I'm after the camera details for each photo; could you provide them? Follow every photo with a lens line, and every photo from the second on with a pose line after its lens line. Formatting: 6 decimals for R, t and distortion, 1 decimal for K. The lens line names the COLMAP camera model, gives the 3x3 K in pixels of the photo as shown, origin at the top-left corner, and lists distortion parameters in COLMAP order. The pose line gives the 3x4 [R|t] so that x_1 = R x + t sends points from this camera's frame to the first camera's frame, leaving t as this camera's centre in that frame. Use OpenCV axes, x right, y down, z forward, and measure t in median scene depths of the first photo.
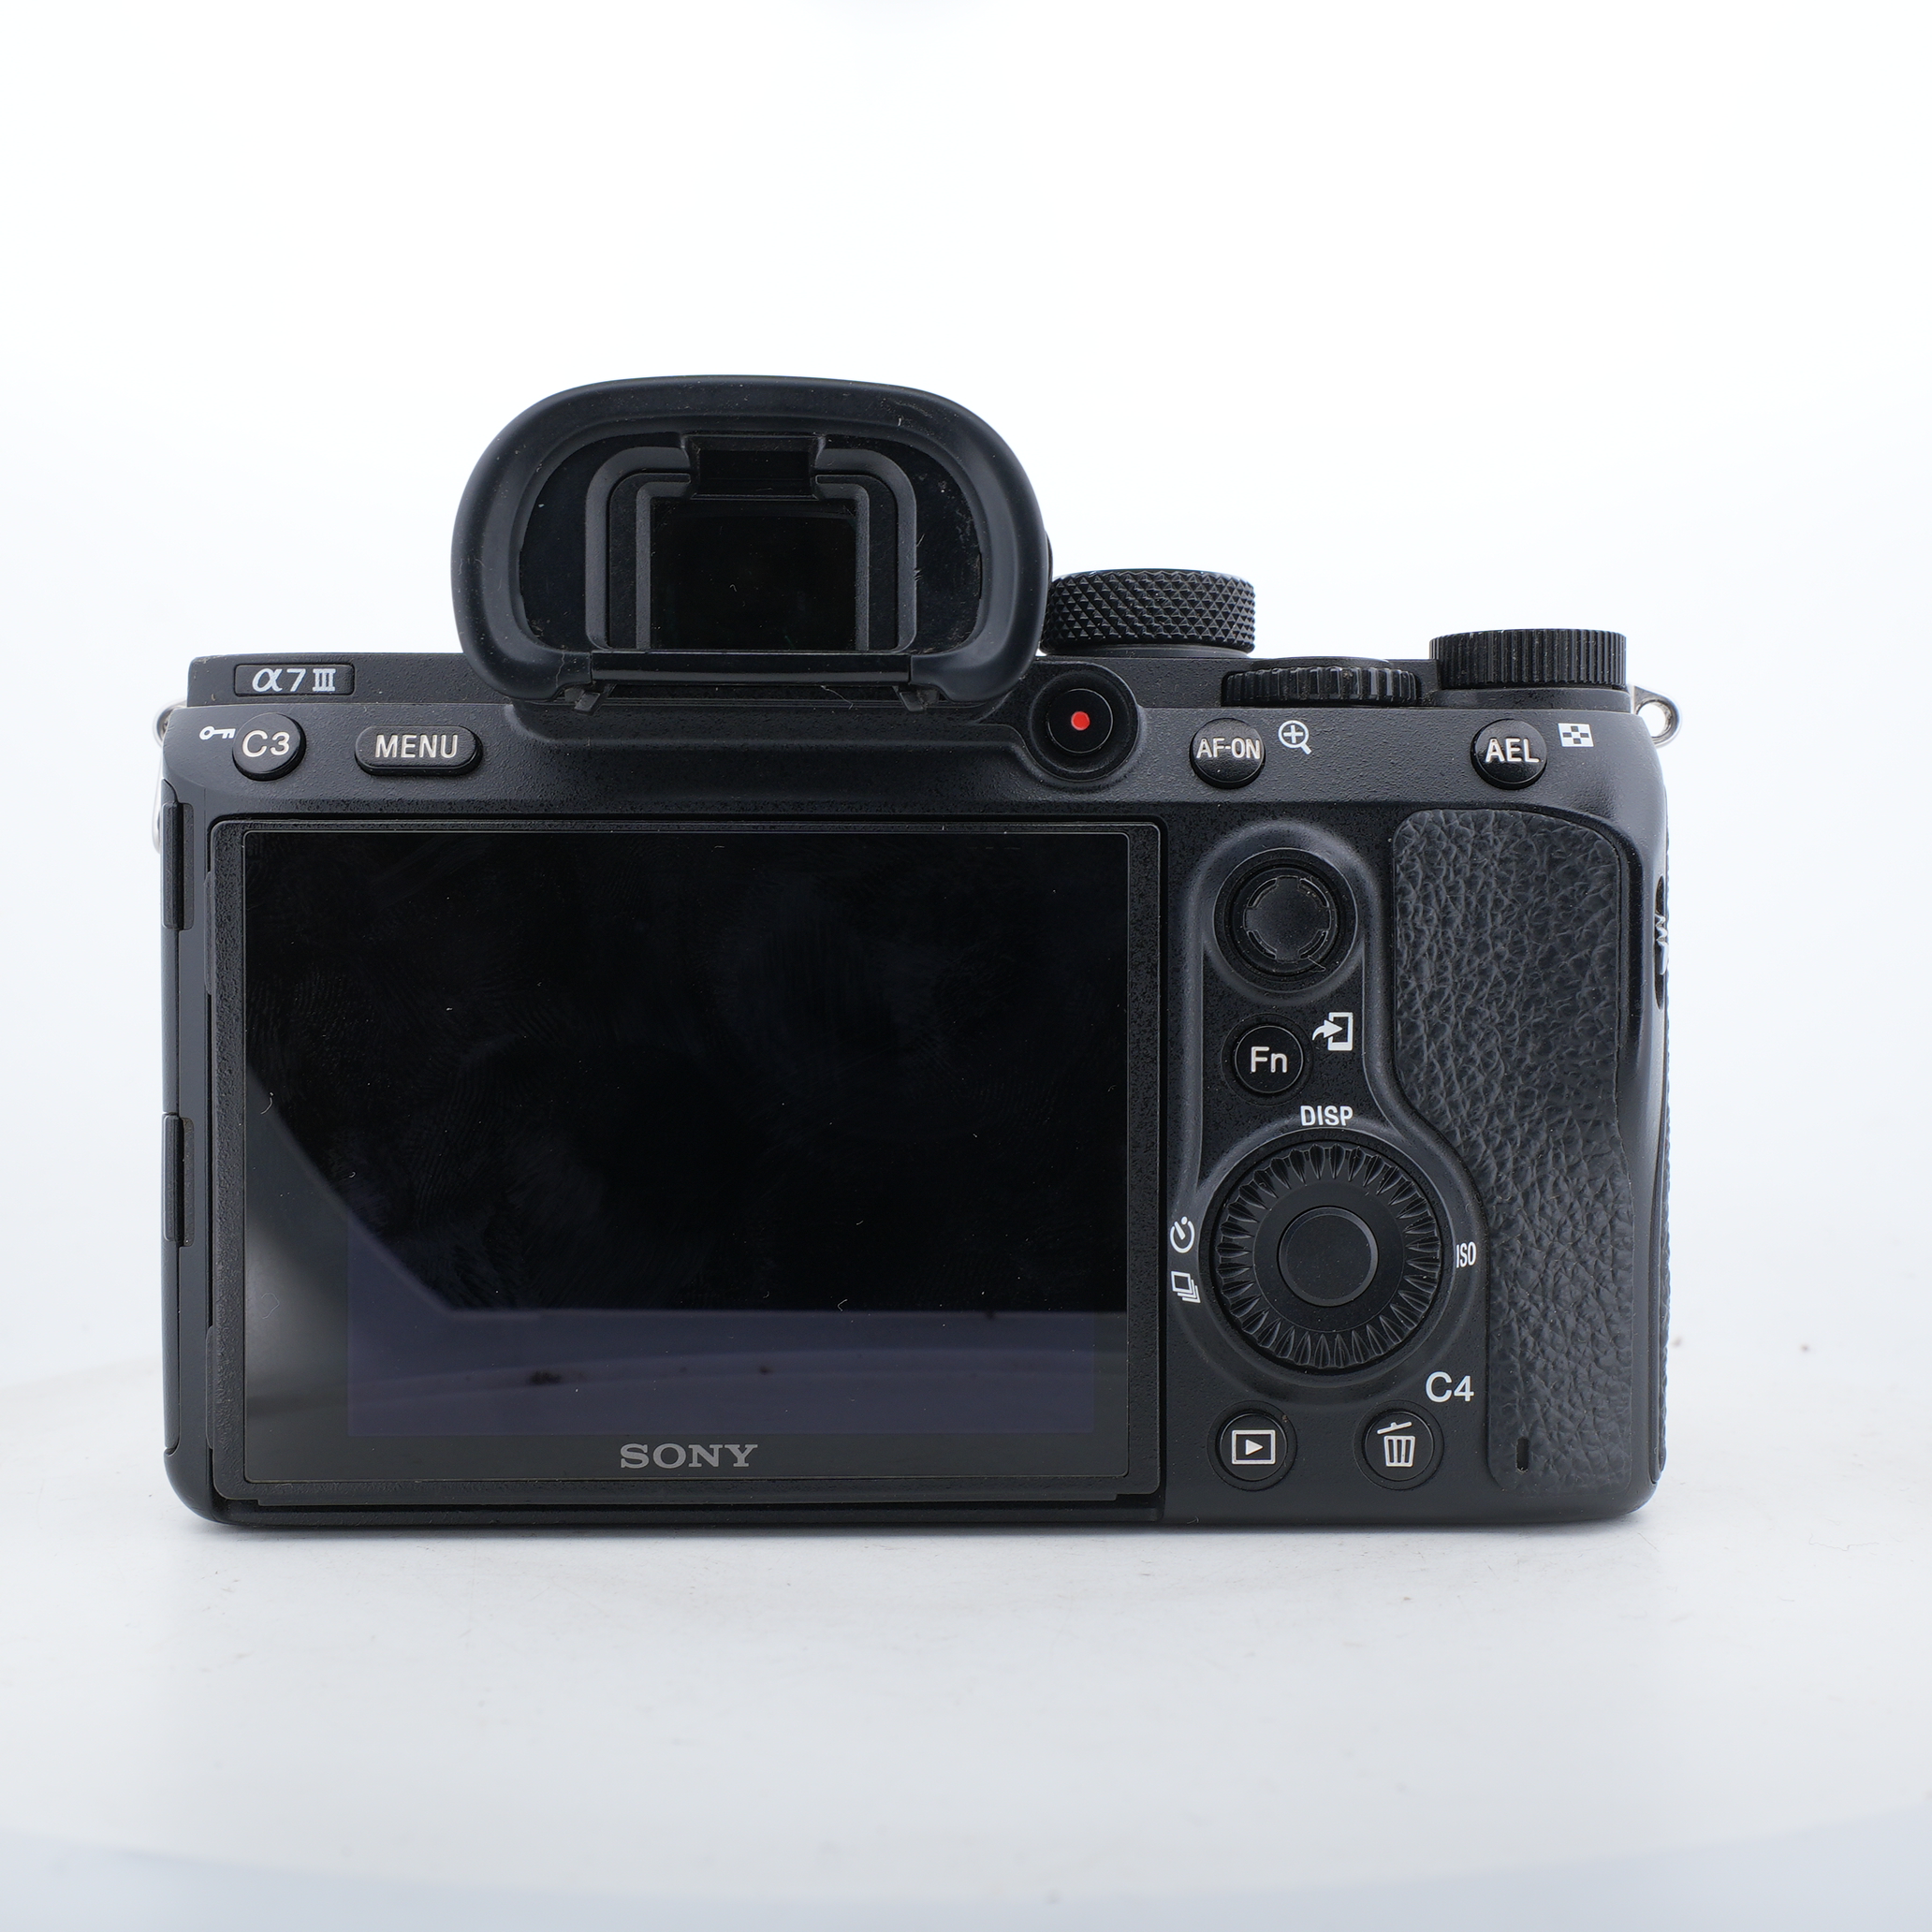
lens RADIAL K [[2473.3, 0, 966.0], [0, 2473.3, 966.0], [0, 0, 1]] dist [0.050139, 0.007665]
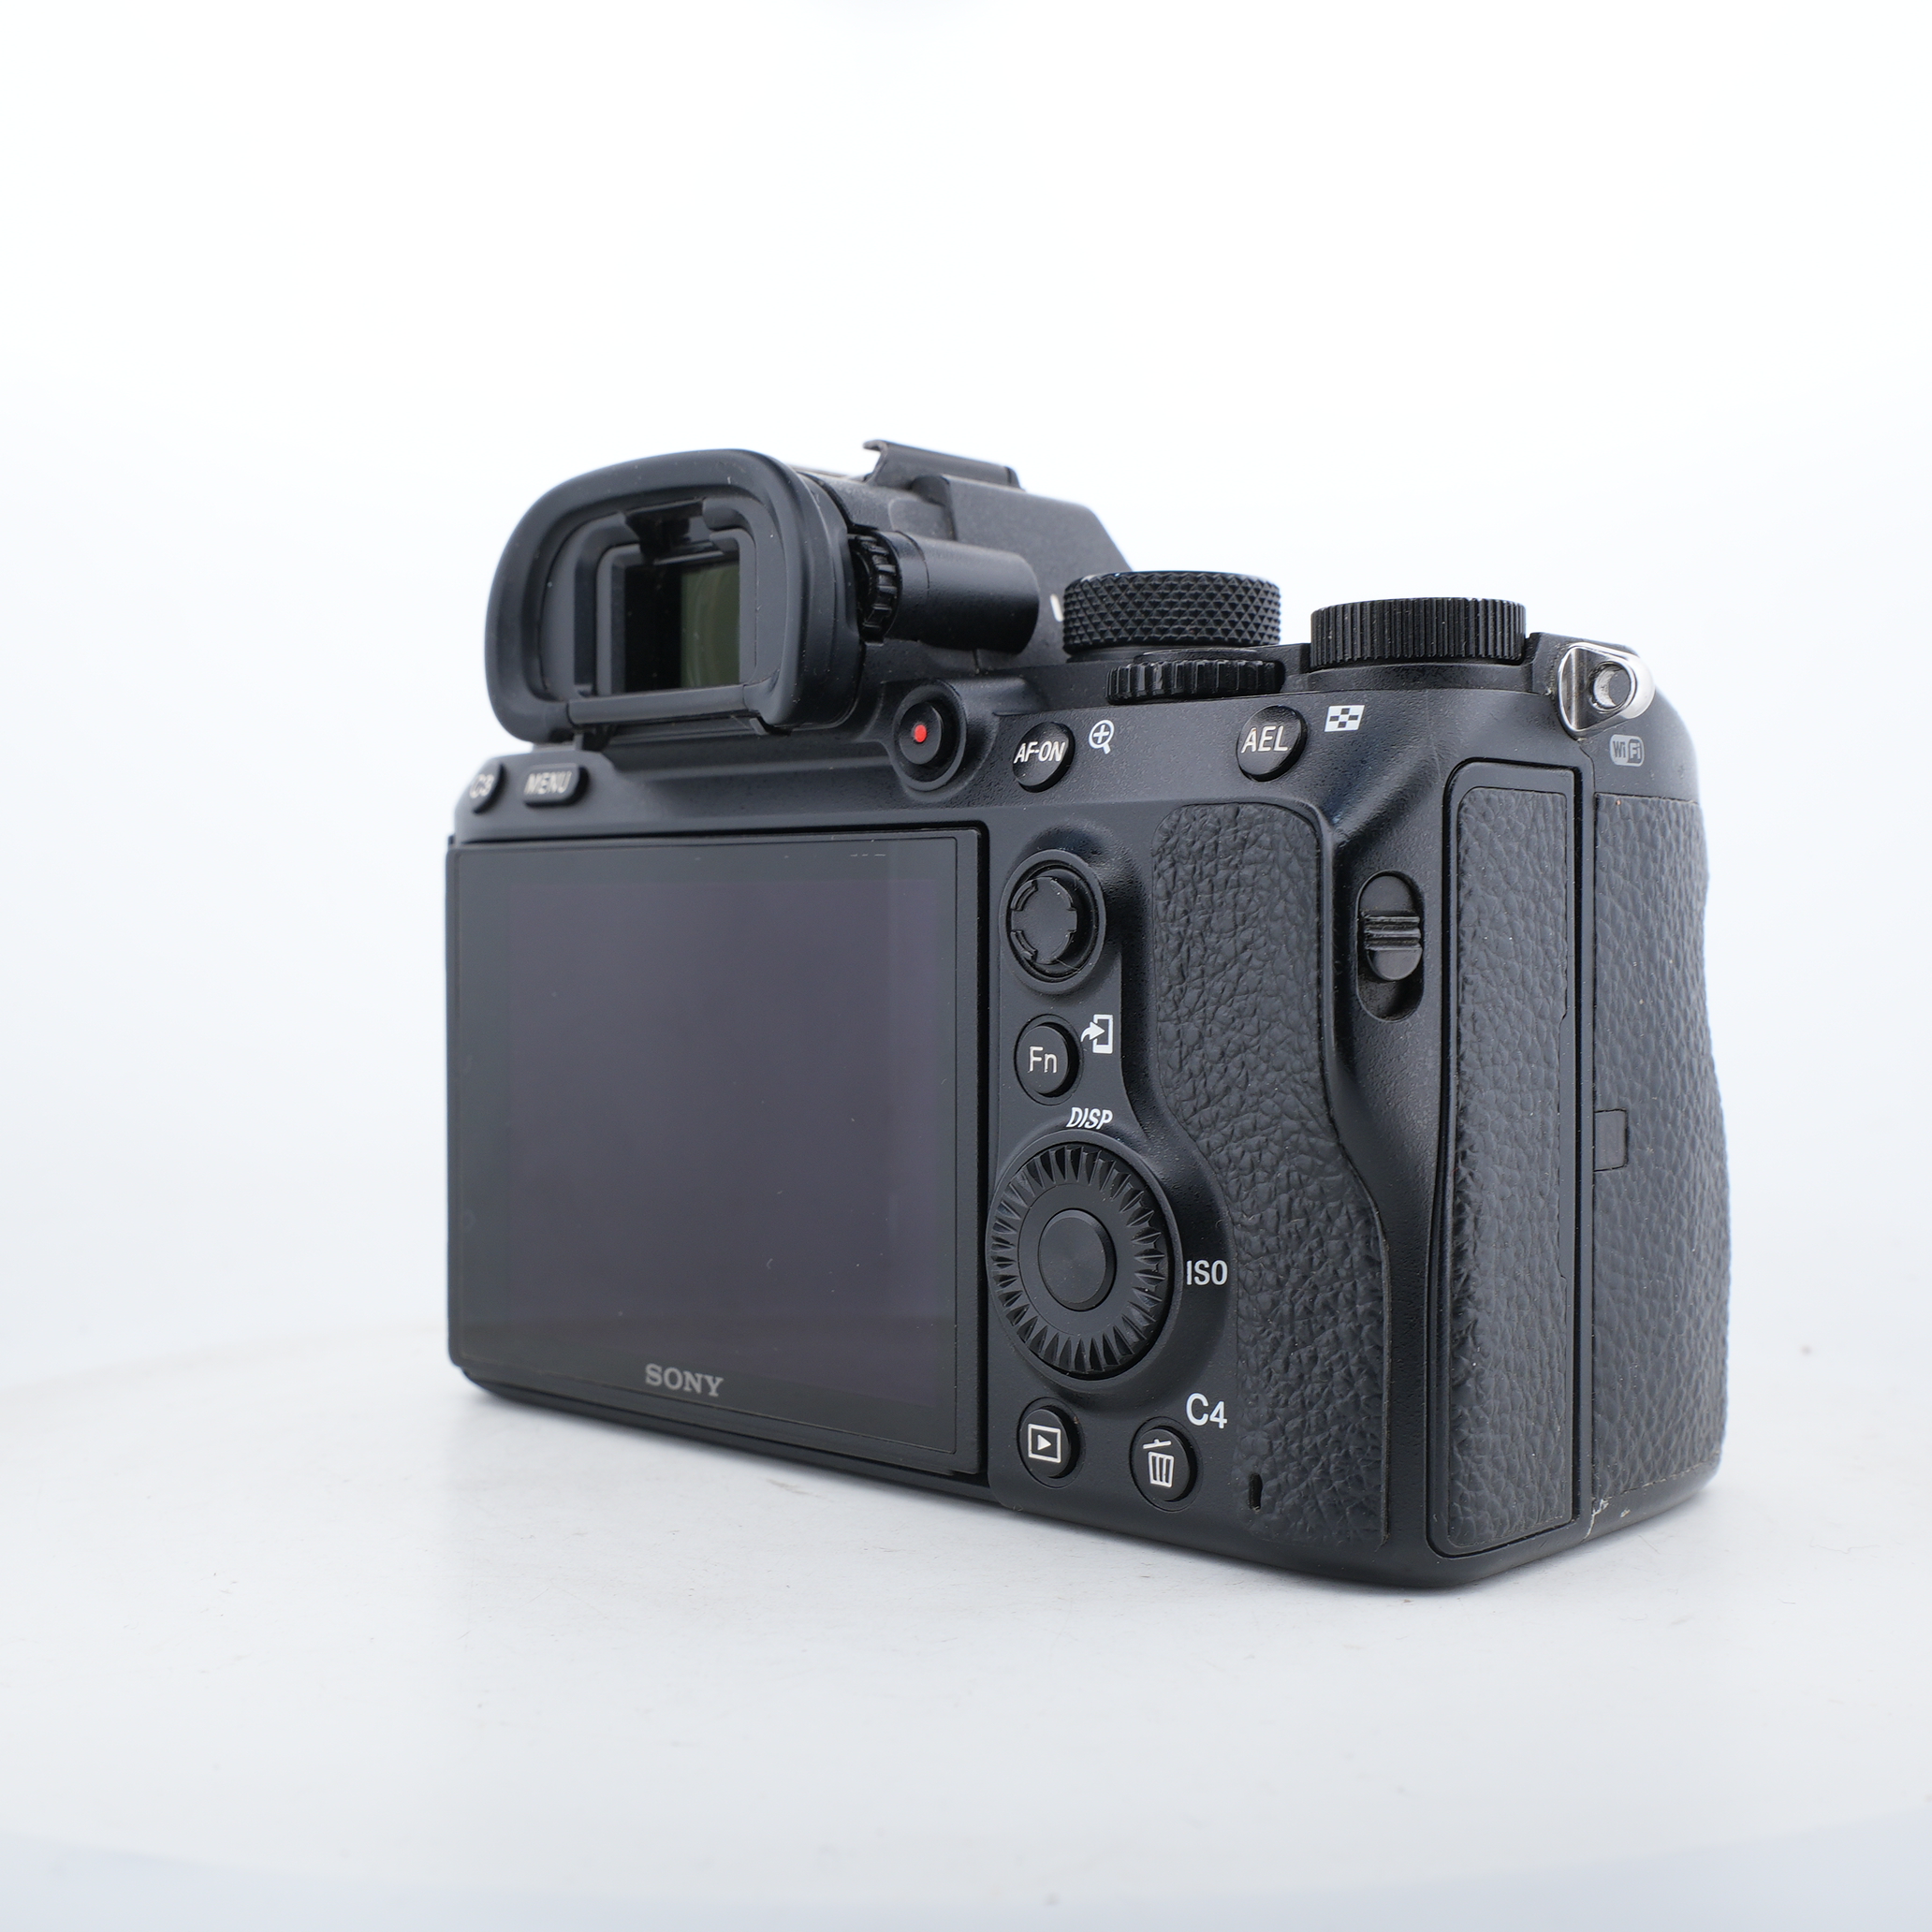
lens RADIAL K [[2473.3, 0, 966.0], [0, 2473.3, 966.0], [0, 0, 1]] dist [0.050139, 0.007665]
pose [[0.716738, 0.010536, -0.697263, 0.792916], [-0.012751, 0.999917, 0.002002, -0.001870], [0.697226, 0.007456, 0.716812, 0.252981]]
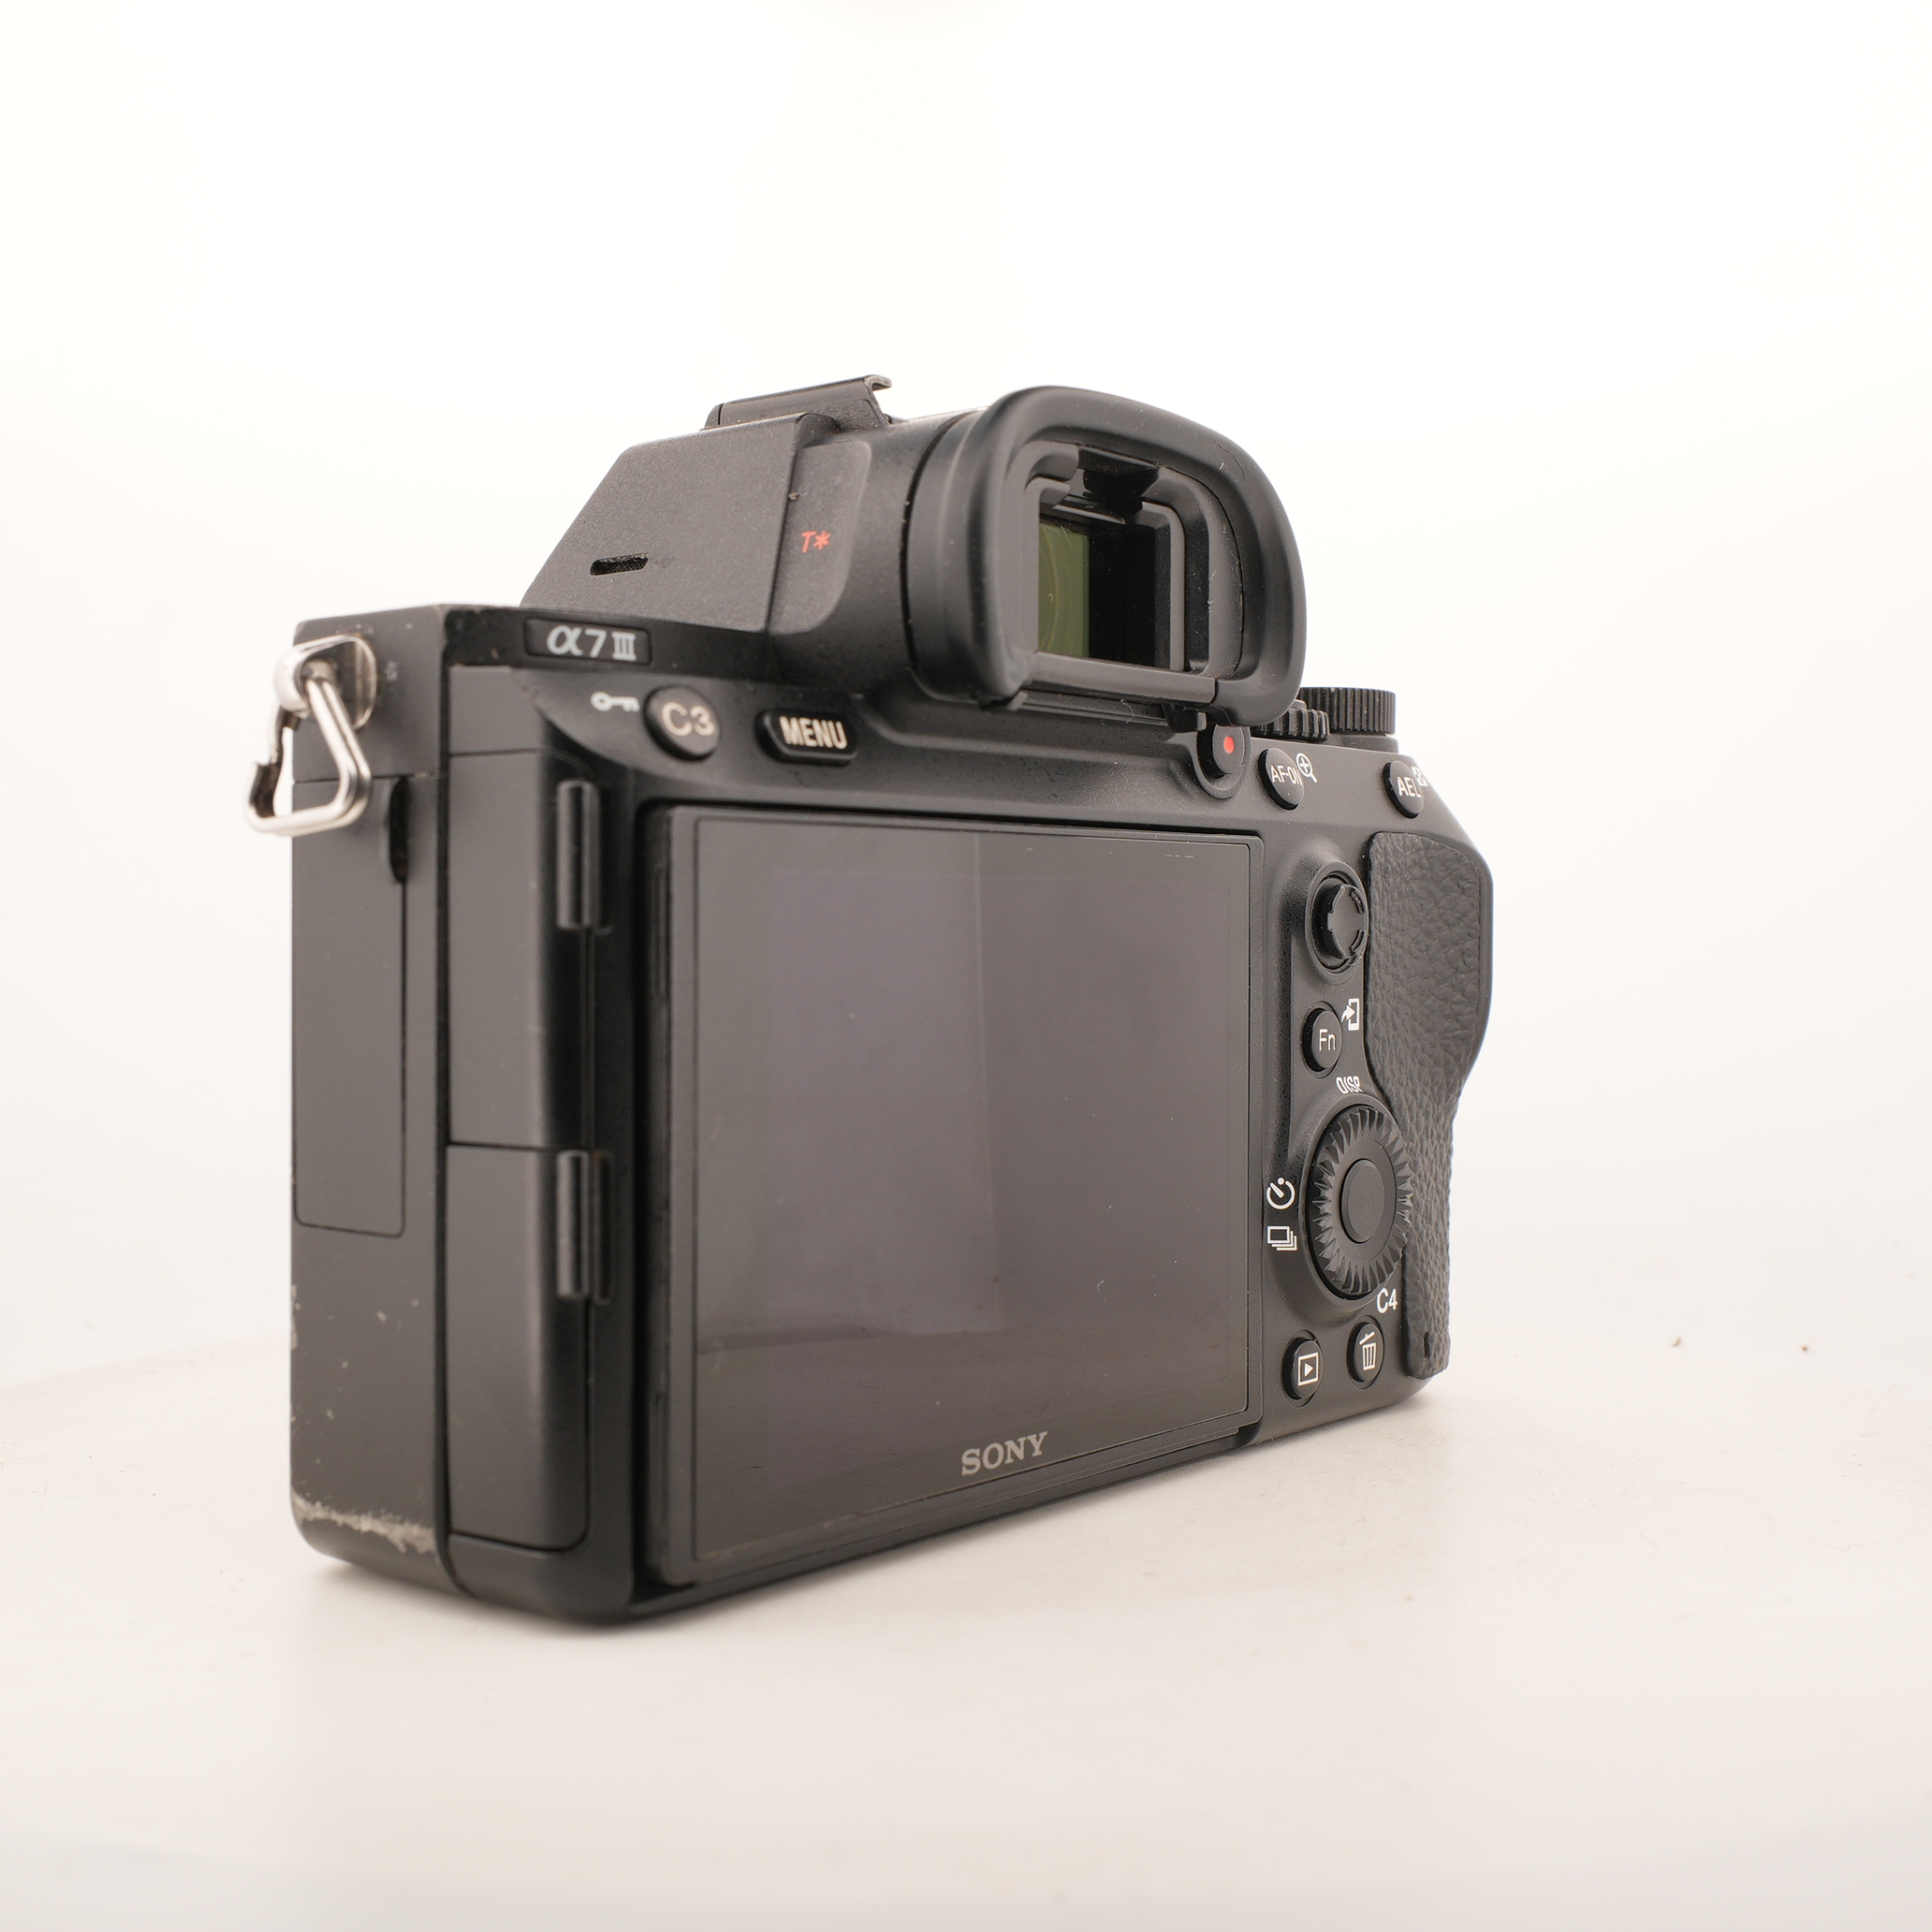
lens RADIAL K [[2473.3, 0, 966.0], [0, 2473.3, 966.0], [0, 0, 1]] dist [0.050139, 0.007665]
pose [[0.652547, -0.011737, 0.757657, -0.879270], [0.012483, 0.999911, 0.004739, -0.005178], [-0.757646, 0.006366, 0.652635, 0.352454]]
